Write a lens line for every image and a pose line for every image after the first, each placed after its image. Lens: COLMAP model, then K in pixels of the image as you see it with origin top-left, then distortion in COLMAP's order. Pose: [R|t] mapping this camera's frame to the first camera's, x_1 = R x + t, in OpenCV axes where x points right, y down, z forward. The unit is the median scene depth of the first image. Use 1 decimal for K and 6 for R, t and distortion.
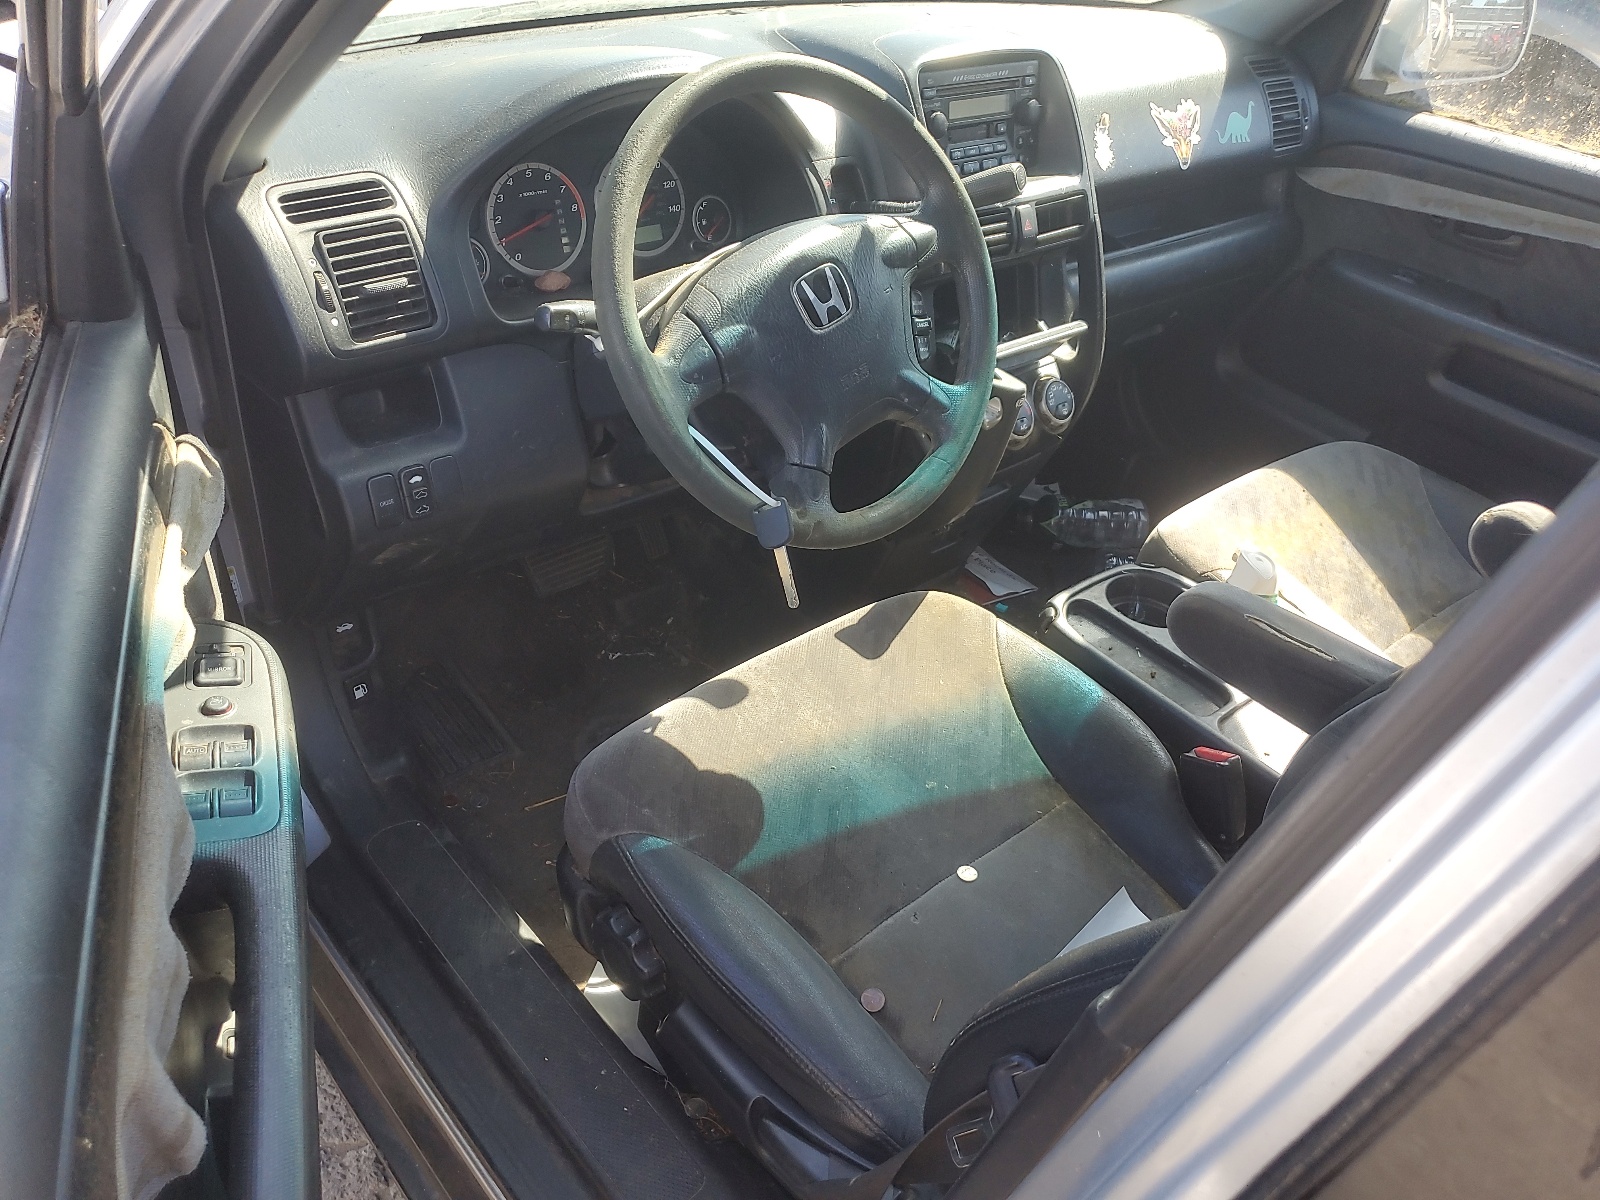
lens RADIAL K [[1340.8, 0, 798.8], [0, 1340.8, 616.0], [0, 0, 1]] dist [0.025682, -0.012023]
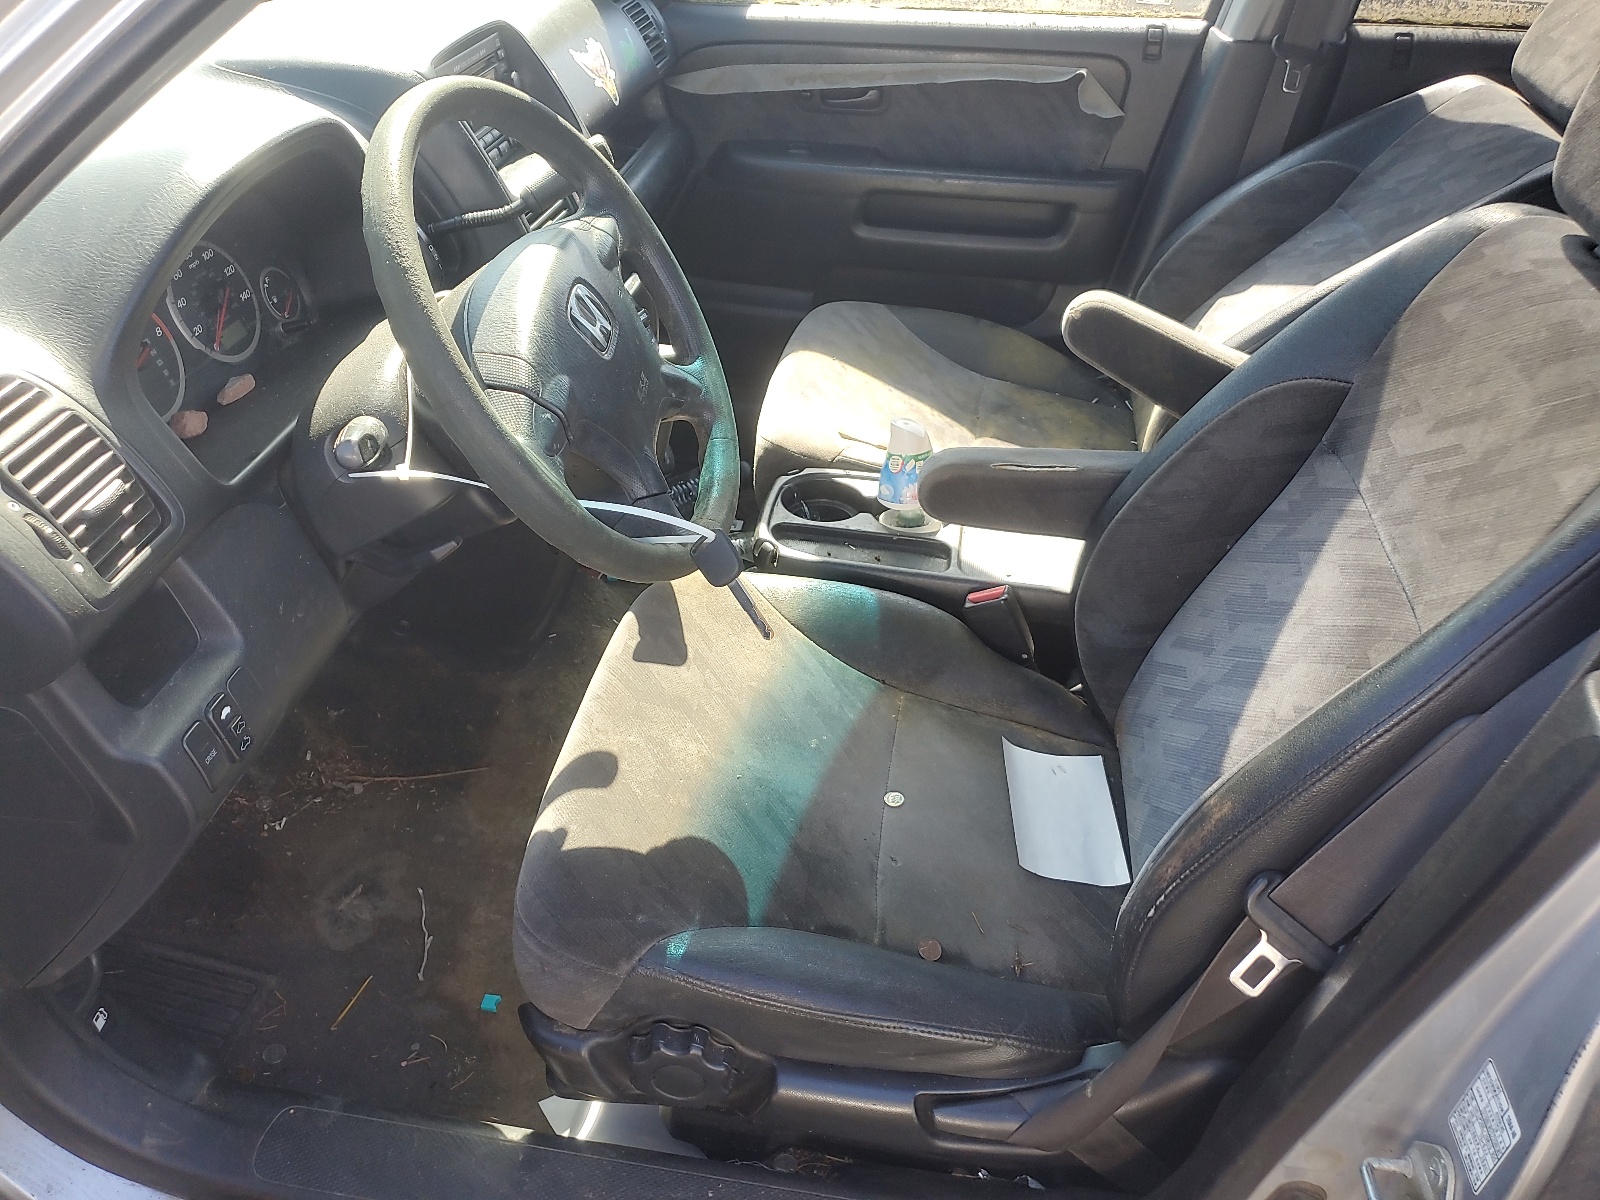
lens RADIAL K [[1340.8, 0, 795.8], [0, 1340.8, 583.5], [0, 0, 1]] dist [0.025682, -0.012023]
pose [[0.753336, -0.428599, 0.498786, -0.346594], [0.418051, 0.897589, 0.139885, -0.123187], [-0.507660, 0.103138, 0.855362, 0.137837]]
